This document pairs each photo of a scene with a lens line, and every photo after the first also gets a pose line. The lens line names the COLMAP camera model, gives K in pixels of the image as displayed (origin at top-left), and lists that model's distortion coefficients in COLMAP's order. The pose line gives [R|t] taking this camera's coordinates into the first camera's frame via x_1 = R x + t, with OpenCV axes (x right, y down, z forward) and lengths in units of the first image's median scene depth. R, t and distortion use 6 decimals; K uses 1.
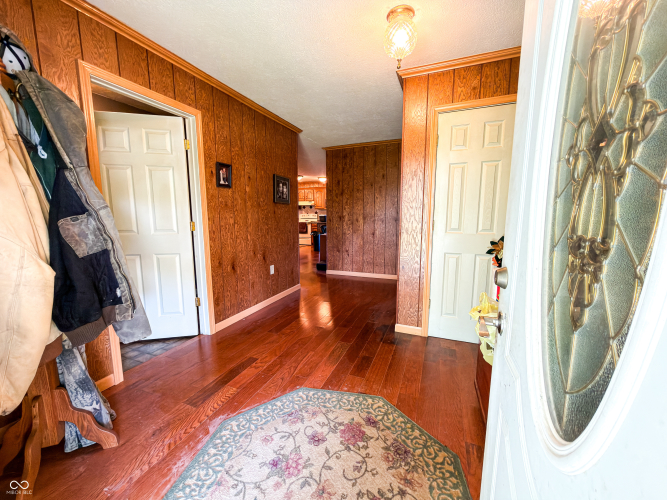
lens RADIAL K [[266.2, 0, 332.4], [0, 266.2, 253.6], [0, 0, 1]] dist [-0.001404, 0.000091]
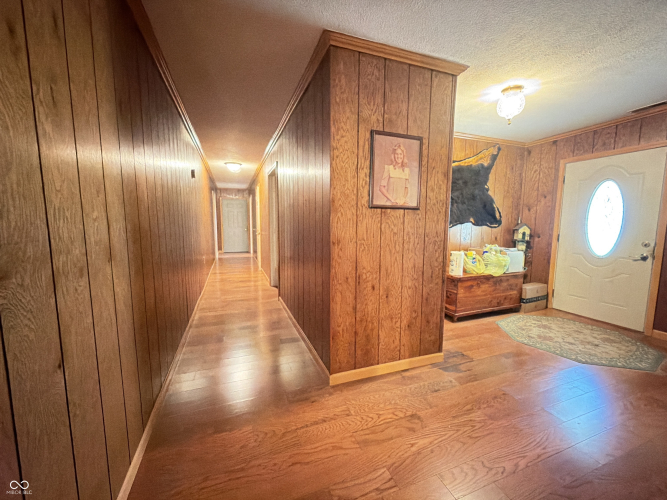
lens RADIAL K [[266.2, 0, 330.1], [0, 266.2, 250.4], [0, 0, 1]] dist [-0.001404, 0.000091]
pose [[-0.682119, -0.077883, 0.727082, -0.222435], [0.097704, 0.975689, 0.196175, -0.510879], [-0.724685, 0.204854, -0.657926, 3.364367]]
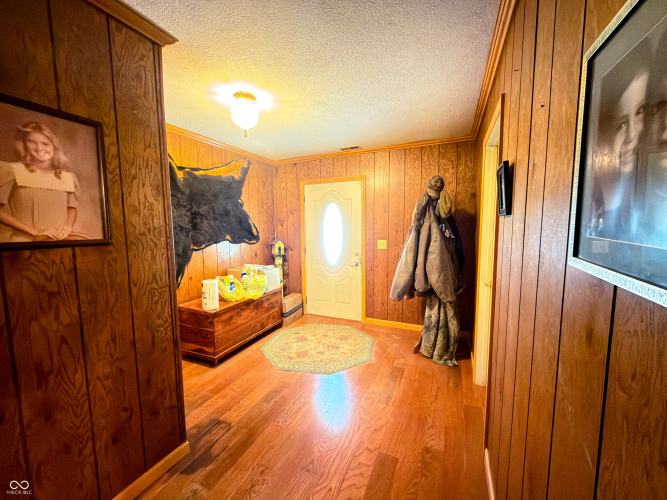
lens RADIAL K [[266.2, 0, 333.4], [0, 266.2, 249.1], [0, 0, 1]] dist [-0.001404, 0.000091]
pose [[-0.999602, 0.011158, 0.025908, -0.224667], [0.016674, 0.974527, 0.223650, -0.563560], [-0.022753, 0.223993, -0.974325, 2.824715]]
